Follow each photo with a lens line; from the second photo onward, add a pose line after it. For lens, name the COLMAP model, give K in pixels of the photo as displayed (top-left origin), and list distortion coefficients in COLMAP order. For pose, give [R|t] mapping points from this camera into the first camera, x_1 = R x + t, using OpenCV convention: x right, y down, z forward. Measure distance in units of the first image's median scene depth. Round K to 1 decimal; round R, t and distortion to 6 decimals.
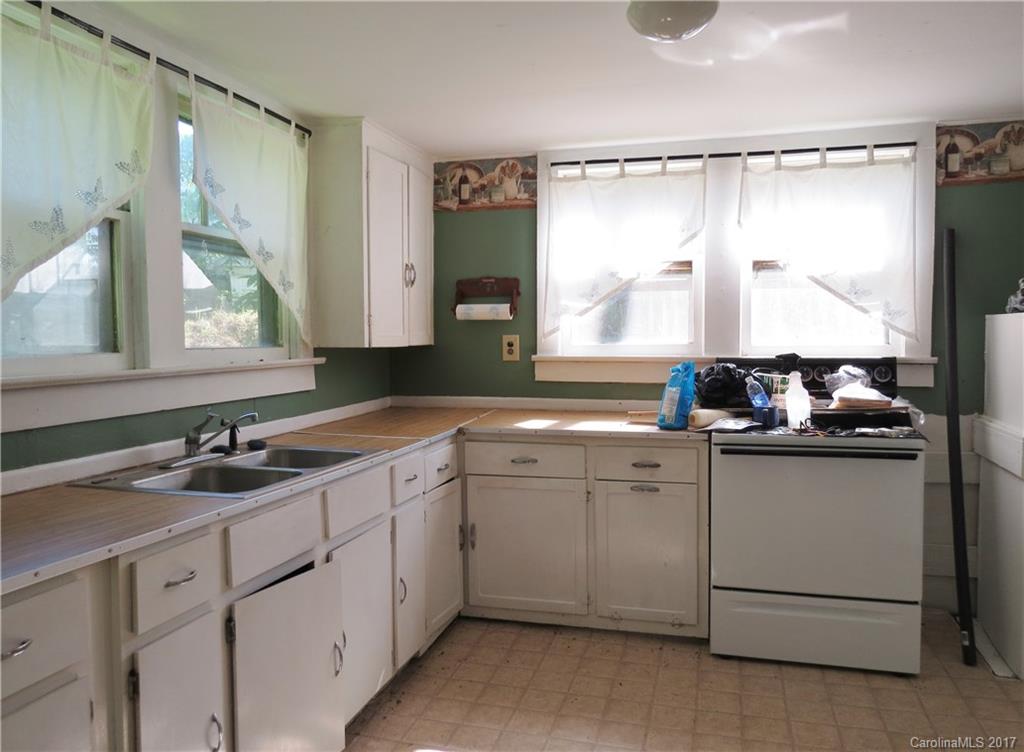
lens RADIAL K [[745.8, 0, 529.0], [0, 745.8, 386.6], [0, 0, 1]] dist [-0.023182, 0.012452]
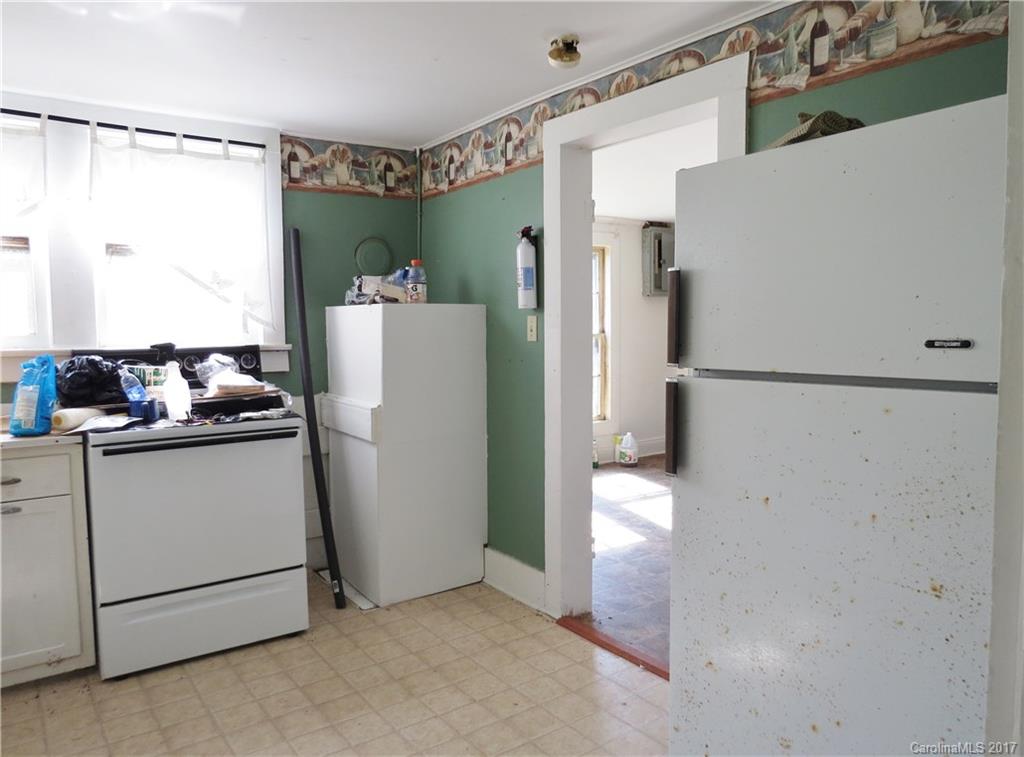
lens RADIAL K [[745.8, 0, 537.5], [0, 745.8, 379.1], [0, 0, 1]] dist [-0.023182, 0.012452]
pose [[0.614051, -0.057280, 0.787185, -0.110842], [0.054258, 0.998067, 0.030300, -0.000951], [-0.787400, 0.024105, 0.615972, 0.030327]]
